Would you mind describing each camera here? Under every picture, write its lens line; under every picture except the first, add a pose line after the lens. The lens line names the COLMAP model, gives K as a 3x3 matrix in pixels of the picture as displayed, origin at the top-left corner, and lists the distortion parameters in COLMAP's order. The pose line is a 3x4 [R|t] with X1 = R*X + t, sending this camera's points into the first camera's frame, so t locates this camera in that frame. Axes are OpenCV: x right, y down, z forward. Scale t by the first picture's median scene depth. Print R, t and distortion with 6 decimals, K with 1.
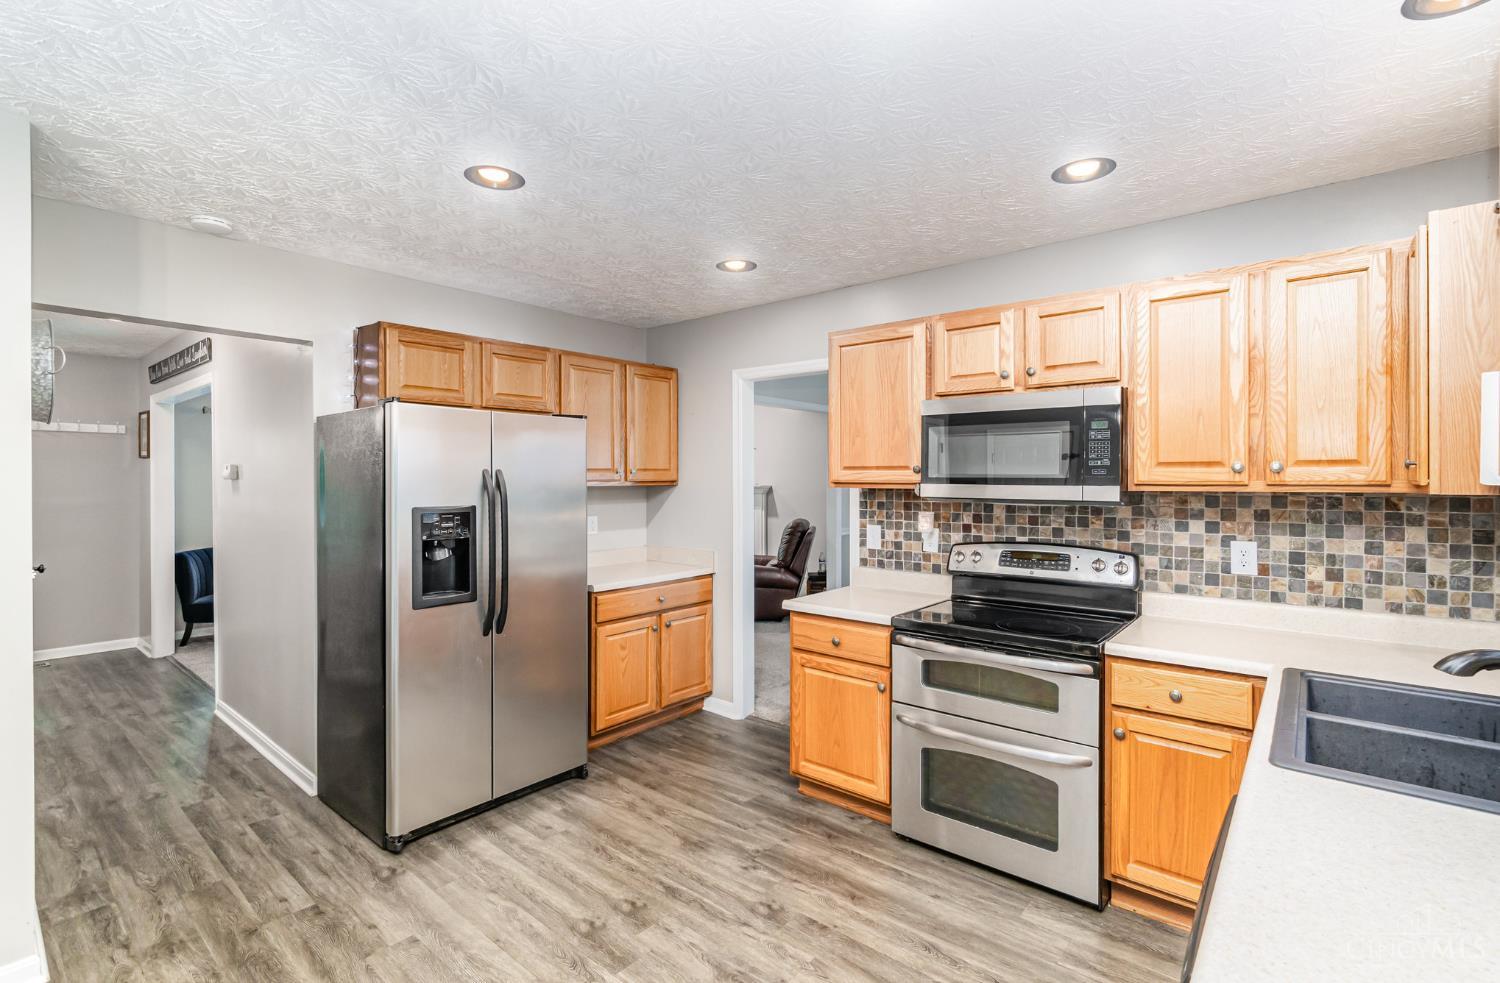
lens RADIAL K [[665.6, 0, 744.7], [0, 665.6, 479.3], [0, 0, 1]] dist [-0.003525, 0.002231]
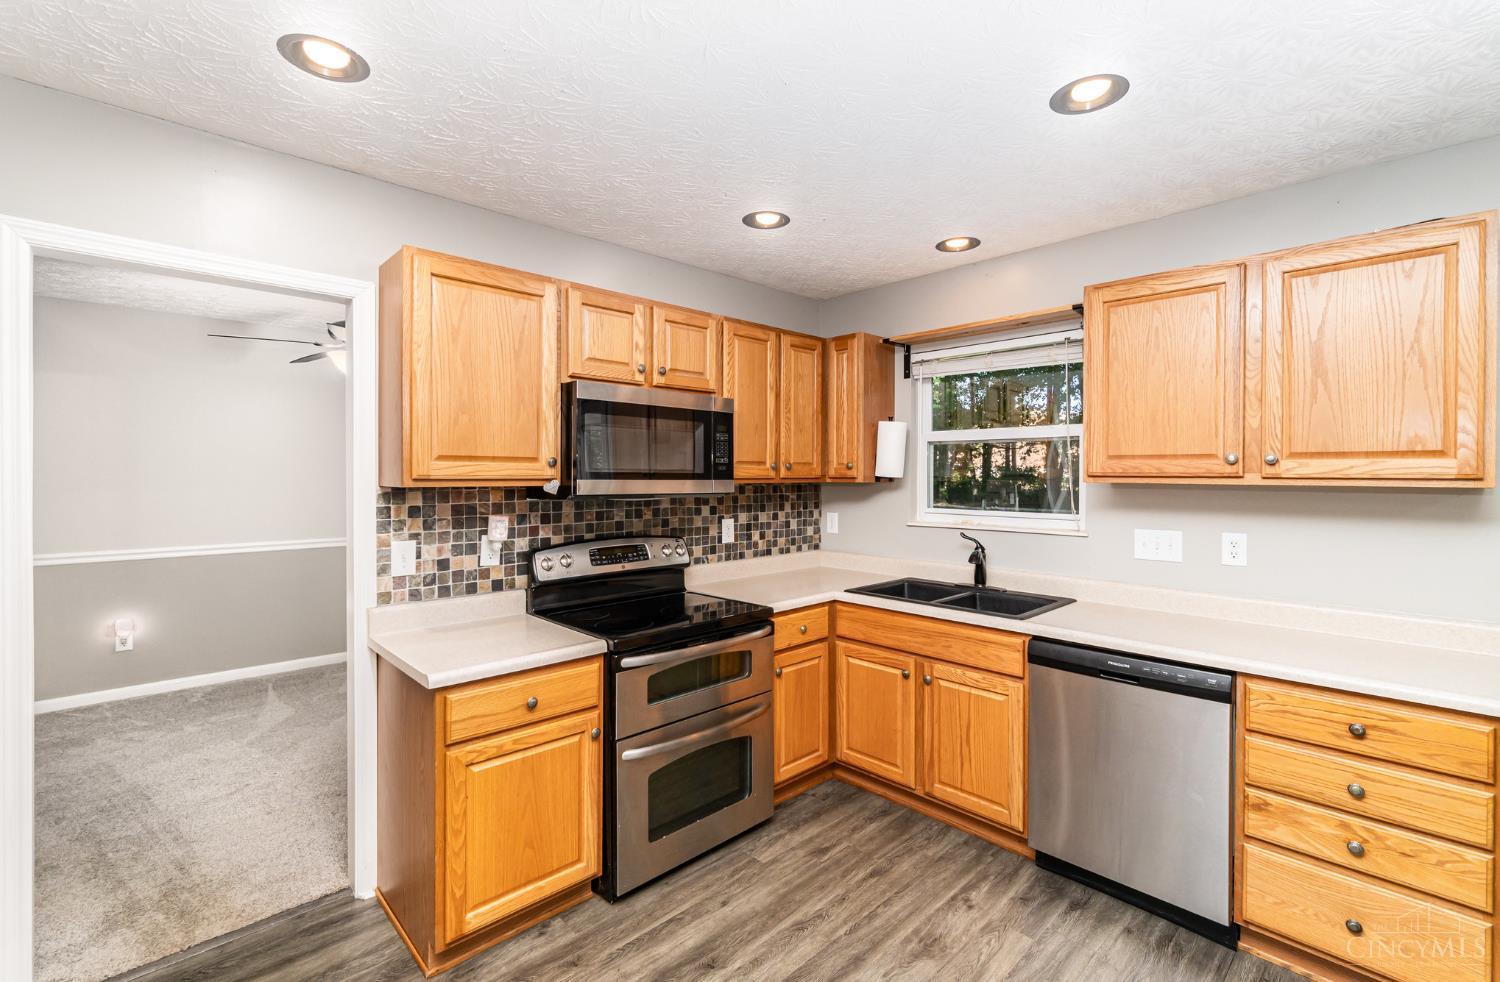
lens RADIAL K [[665.6, 0, 742.2], [0, 665.6, 477.8], [0, 0, 1]] dist [-0.003525, 0.002231]
pose [[0.113957, -0.003264, 0.993480, -0.562479], [0.001267, 0.999994, 0.003140, 0.002393], [-0.993485, 0.000901, 0.113960, 0.721397]]
